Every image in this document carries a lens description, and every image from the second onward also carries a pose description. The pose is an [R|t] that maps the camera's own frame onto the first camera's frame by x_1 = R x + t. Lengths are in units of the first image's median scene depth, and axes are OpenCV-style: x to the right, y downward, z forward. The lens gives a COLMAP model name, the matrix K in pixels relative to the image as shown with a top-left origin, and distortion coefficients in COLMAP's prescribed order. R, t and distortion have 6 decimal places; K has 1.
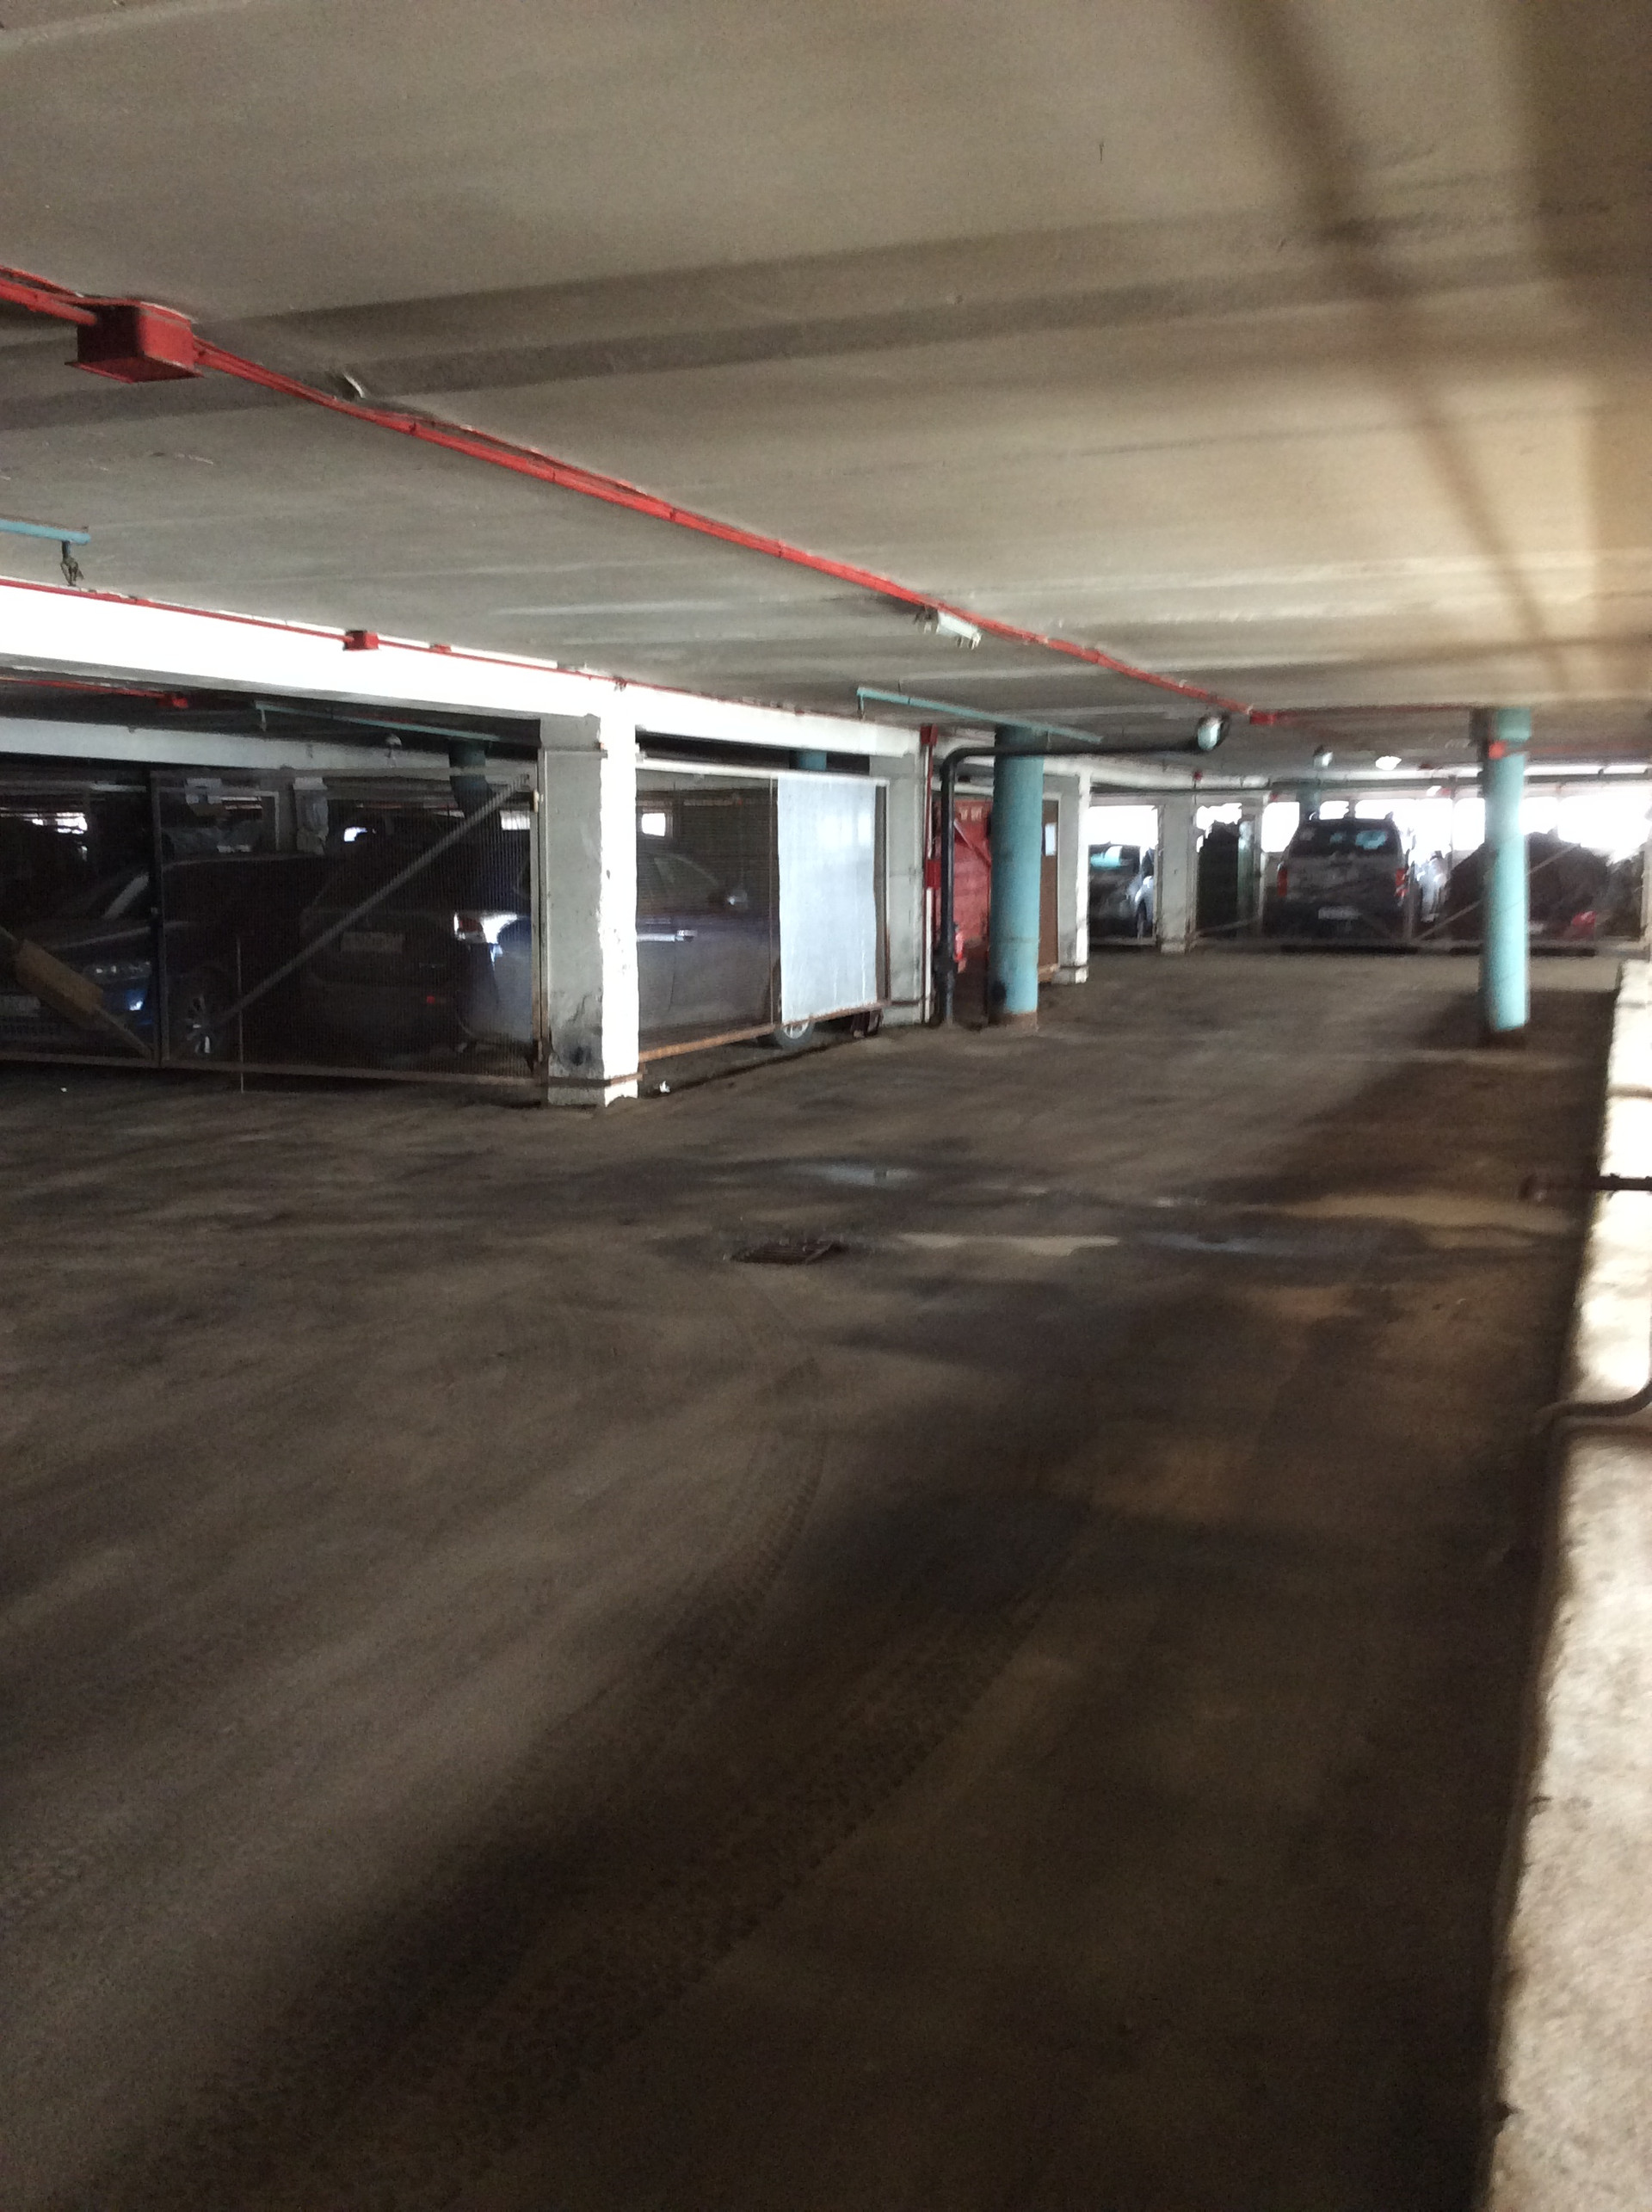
lens RADIAL K [[1997.9, 0, 802.8], [0, 1997.9, 1116.8], [0, 0, 1]] dist [0.109082, -0.167570]
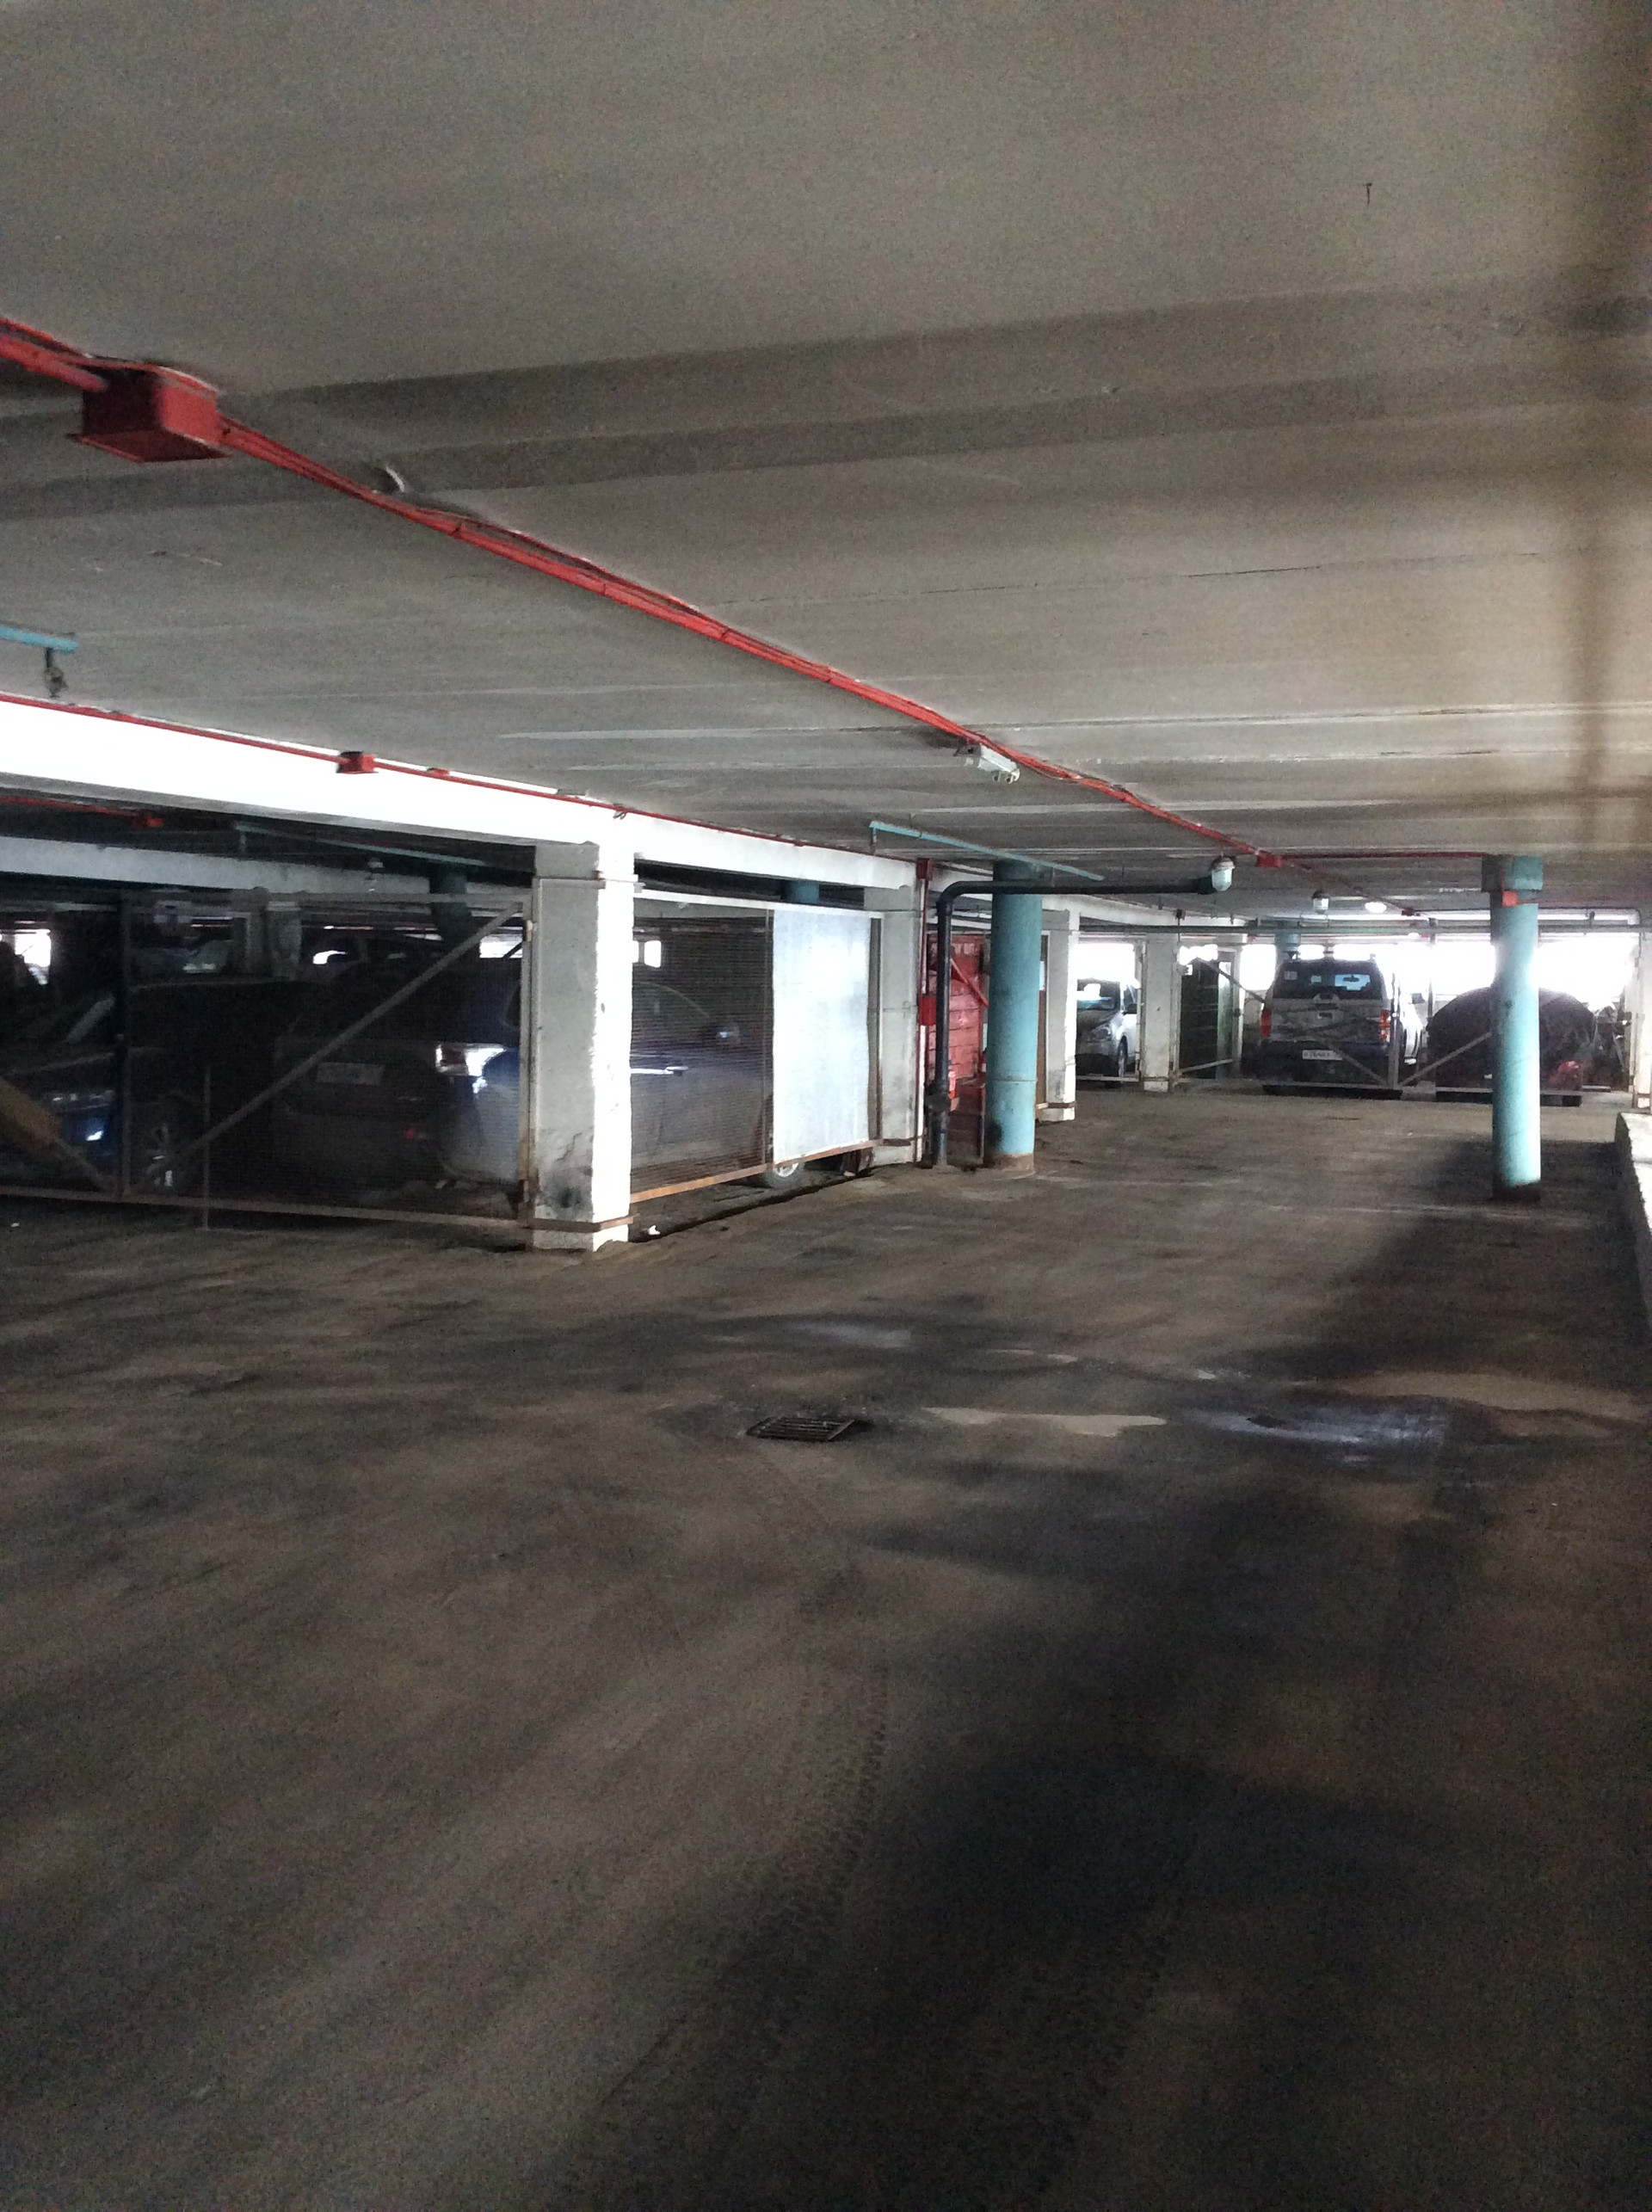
lens RADIAL K [[1997.9, 0, 817.2], [0, 1997.9, 1120.8], [0, 0, 1]] dist [0.109082, -0.167570]
pose [[0.999454, 0.017694, 0.027913, -0.028634], [-0.015987, 0.998056, -0.060231, -0.016361], [-0.028925, 0.059752, 0.997794, 0.067579]]
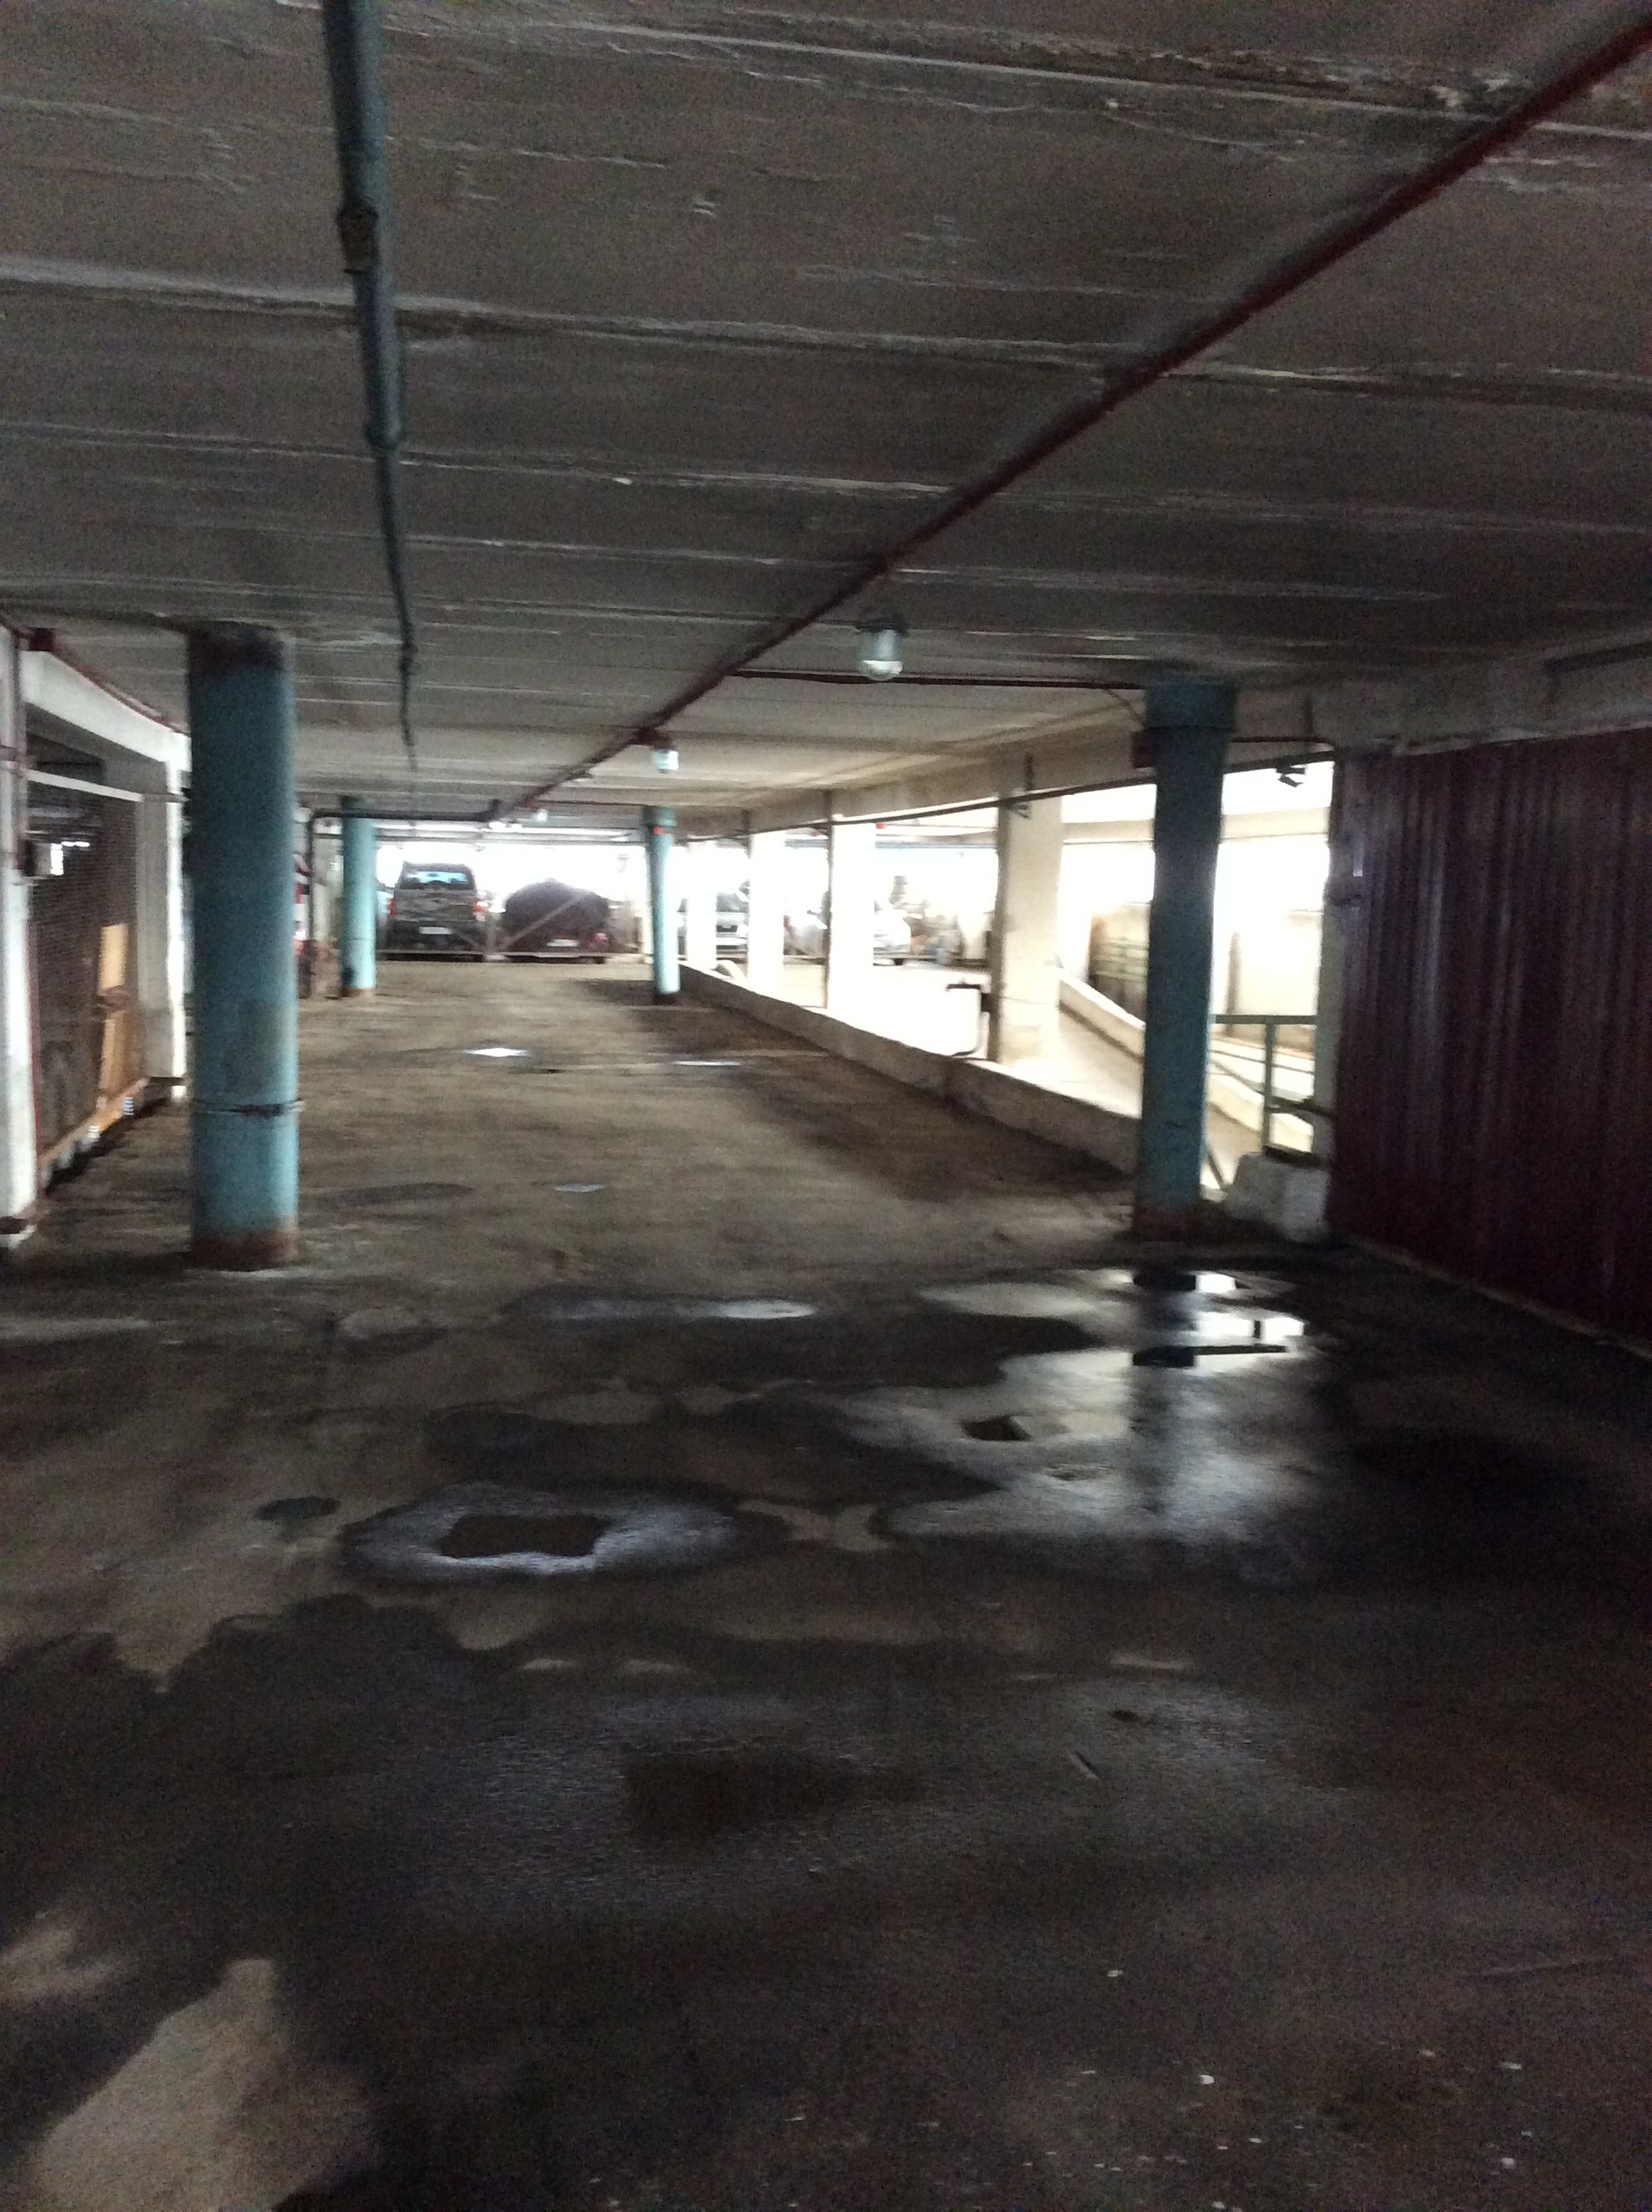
lens RADIAL K [[1997.9, 0, 823.4], [0, 1997.9, 1111.3], [0, 0, 1]] dist [0.109082, -0.167570]
pose [[0.830108, -0.039135, 0.556228, -0.857290], [0.049993, 0.998740, -0.004340, 0.124747], [-0.555358, 0.031410, 0.831018, -0.851407]]
